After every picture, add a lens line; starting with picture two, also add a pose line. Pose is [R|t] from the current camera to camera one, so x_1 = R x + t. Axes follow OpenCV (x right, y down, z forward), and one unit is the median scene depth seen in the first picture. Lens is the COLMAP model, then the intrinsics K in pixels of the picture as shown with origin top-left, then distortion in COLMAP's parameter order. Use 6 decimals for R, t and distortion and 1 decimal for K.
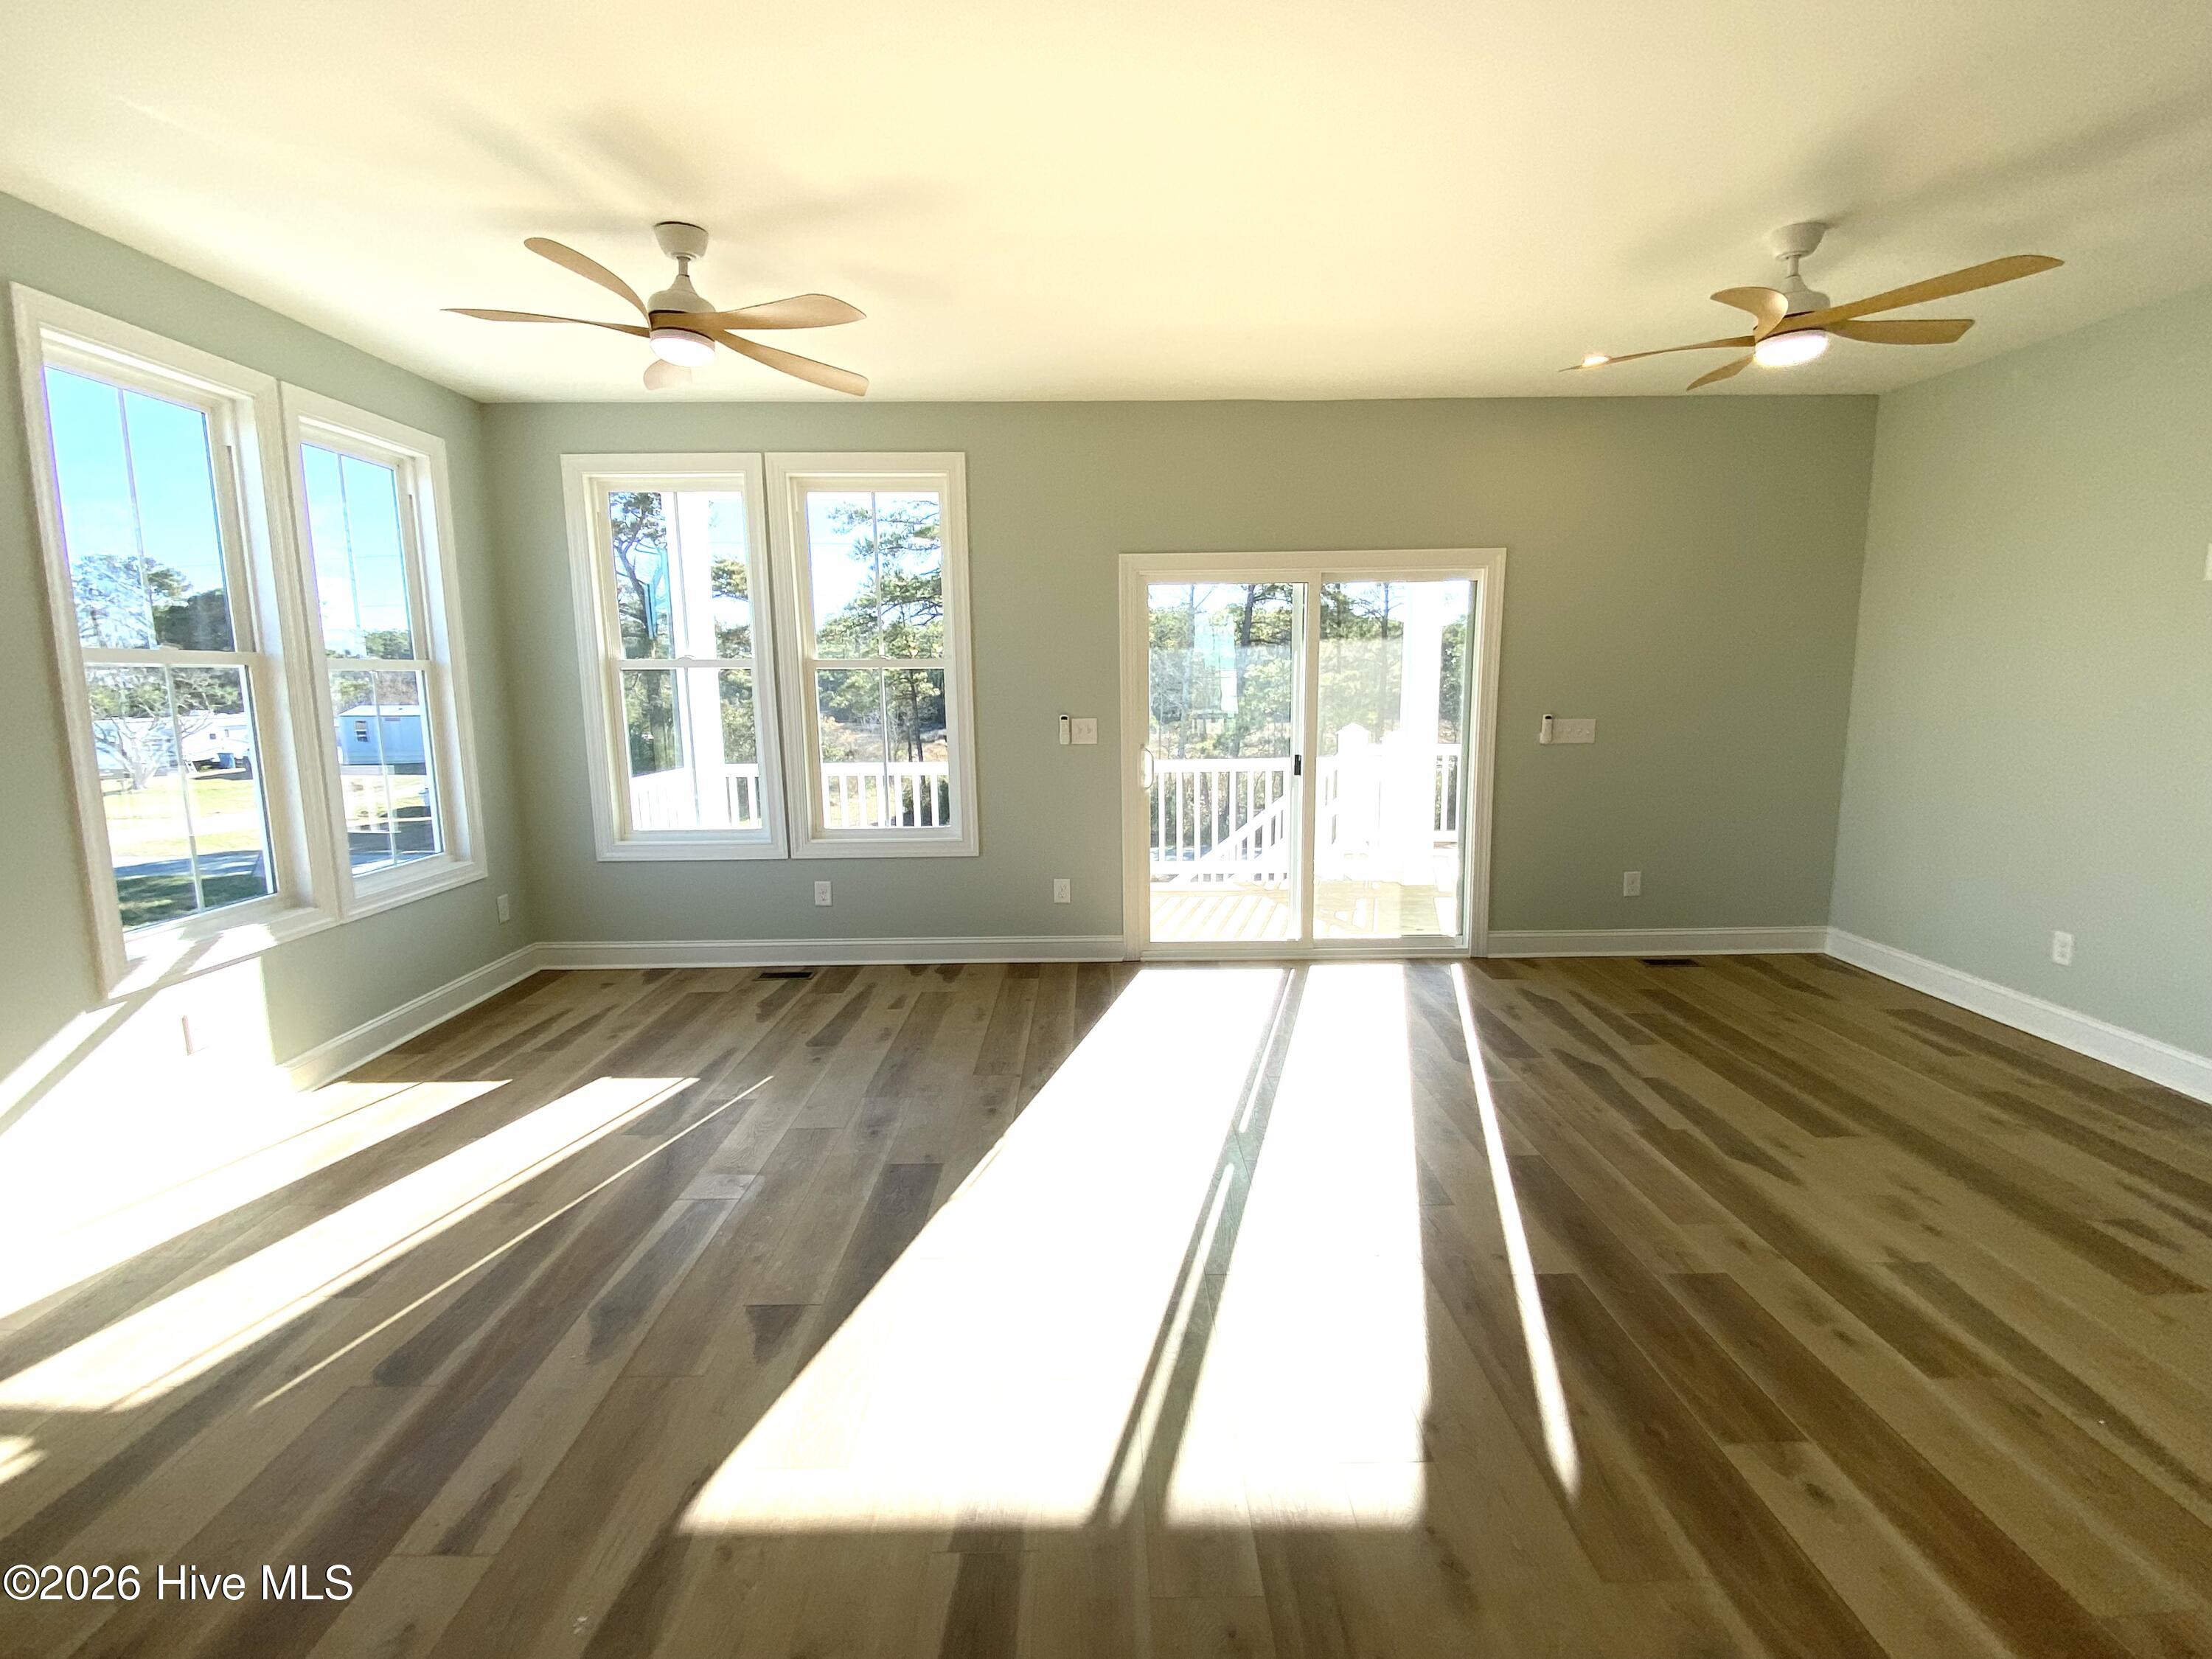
lens RADIAL K [[1030.1, 0, 1098.1], [0, 1030.1, 828.3], [0, 0, 1]] dist [0.015493, -0.000080]
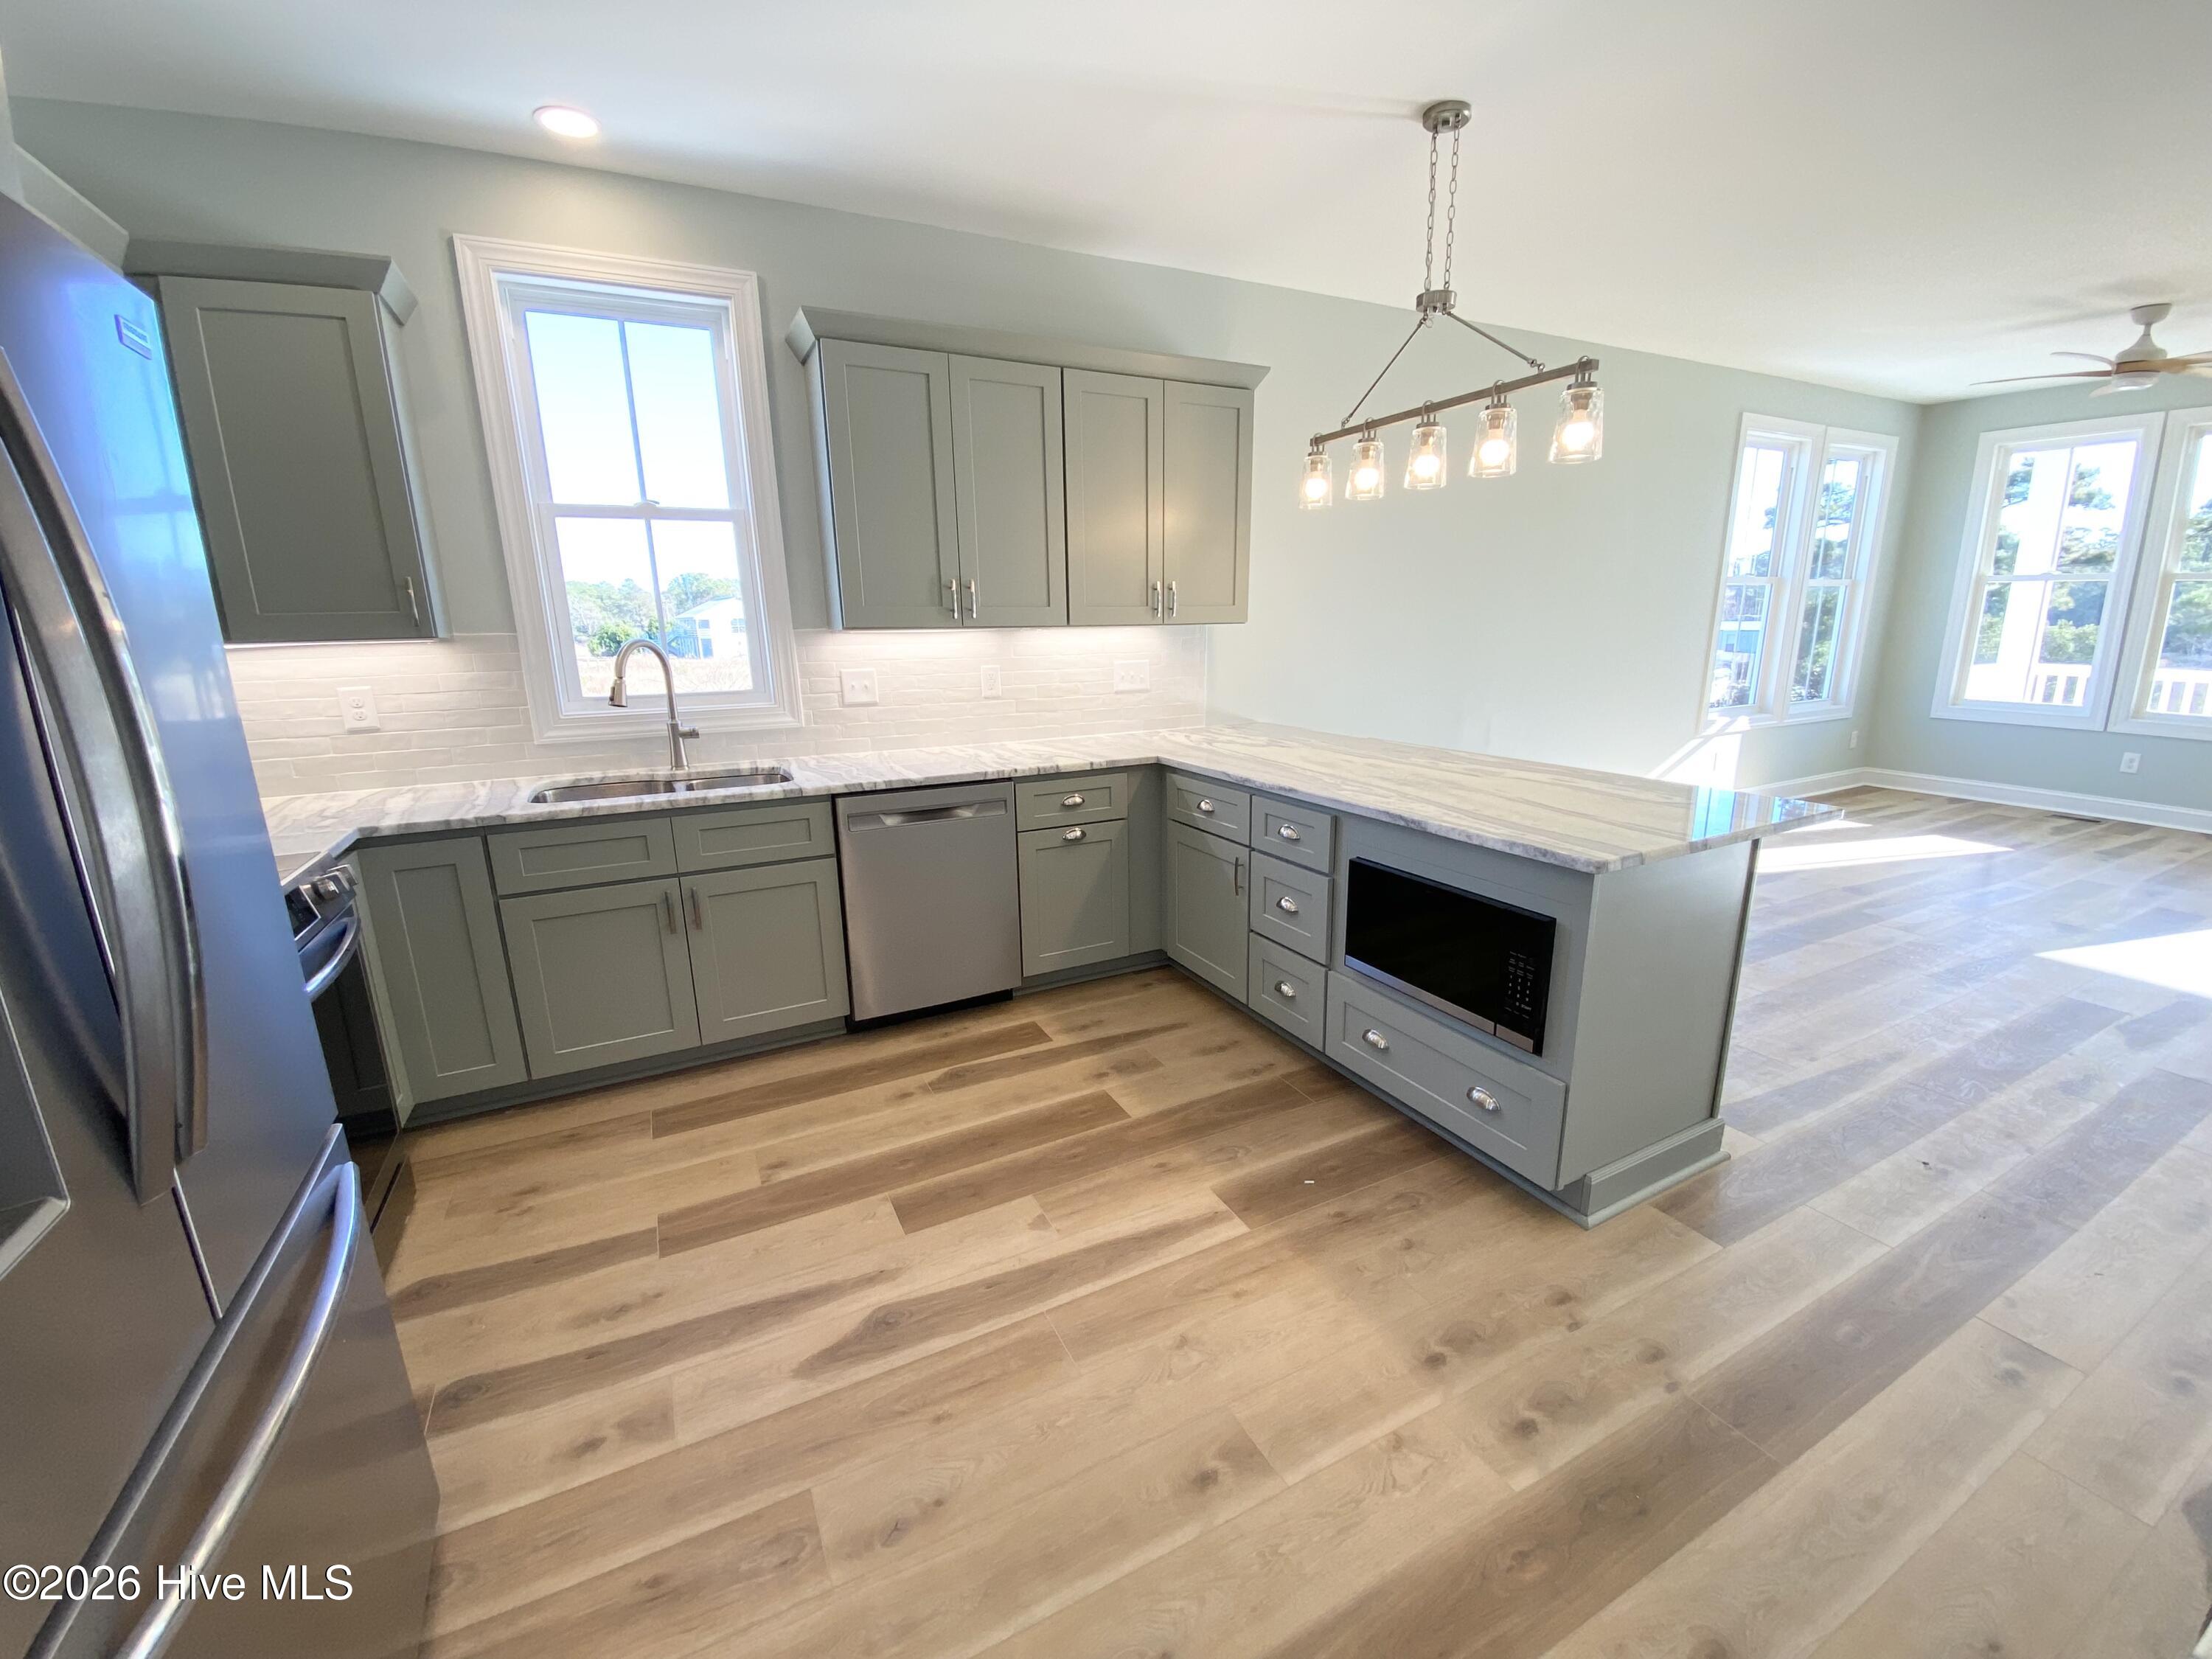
lens RADIAL K [[902.2, 0, 1115.5], [0, 902.2, 829.8], [0, 0, 1]] dist [-0.020717, -0.002777]
pose [[0.449035, 0.202880, -0.870177, 0.137042], [-0.117315, 0.978837, 0.167676, 0.127102], [0.885779, 0.026792, 0.463333, -0.675755]]
